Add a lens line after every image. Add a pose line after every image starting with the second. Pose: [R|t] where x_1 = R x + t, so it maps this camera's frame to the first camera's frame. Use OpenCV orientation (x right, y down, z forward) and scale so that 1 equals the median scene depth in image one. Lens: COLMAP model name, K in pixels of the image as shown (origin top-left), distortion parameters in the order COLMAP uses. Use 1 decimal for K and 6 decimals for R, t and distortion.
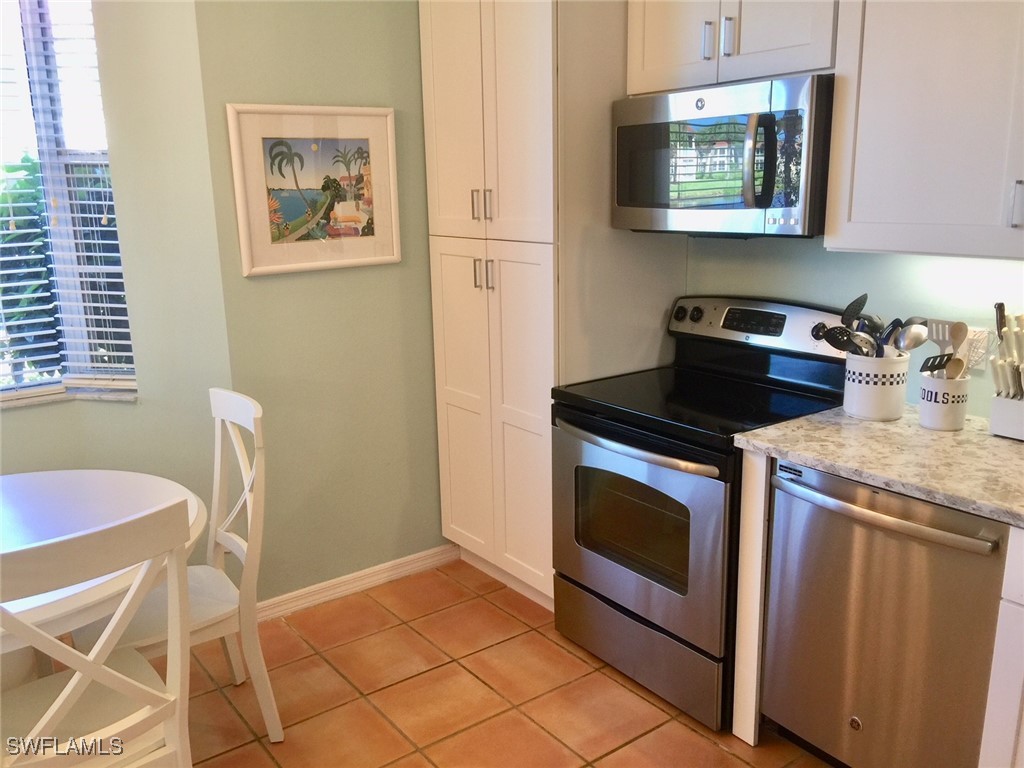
lens RADIAL K [[871.2, 0, 510.9], [0, 871.2, 408.0], [0, 0, 1]] dist [0.079865, -0.129992]
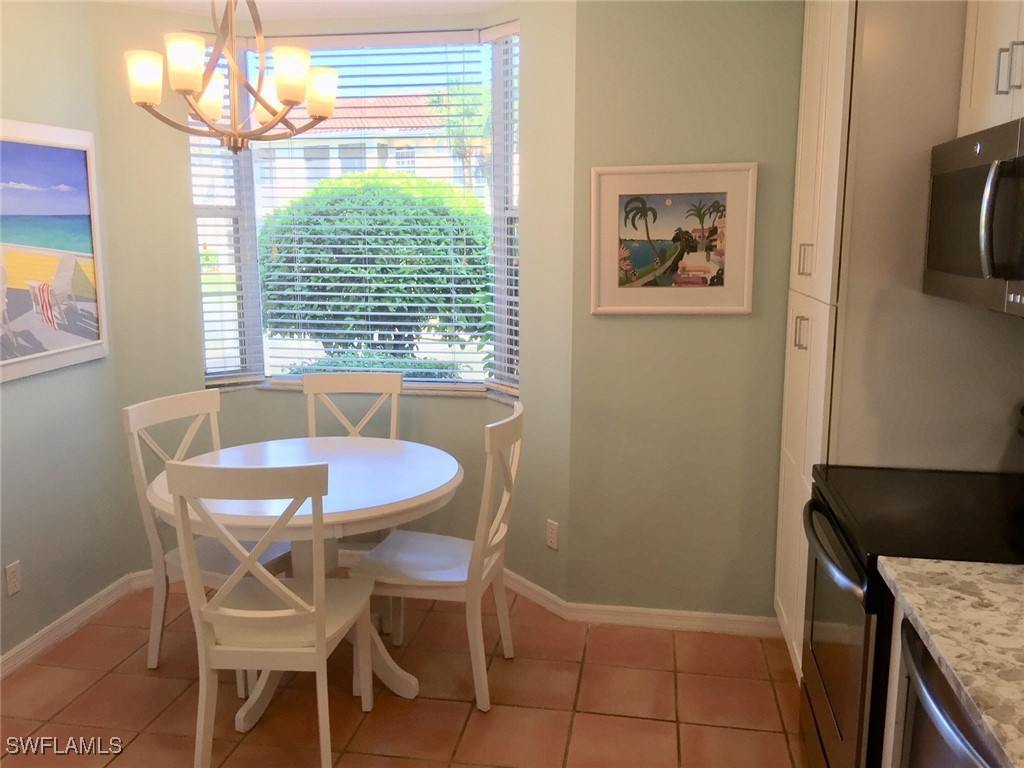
lens RADIAL K [[871.4, 0, 512.0], [0, 871.4, 384.0], [0, 0, 1]] dist [0.087727, -0.143458]
pose [[0.686544, 0.143284, -0.712830, 0.434941], [-0.194974, 0.980764, 0.009357, -0.049097], [0.700458, 0.132559, 0.701275, 0.136295]]
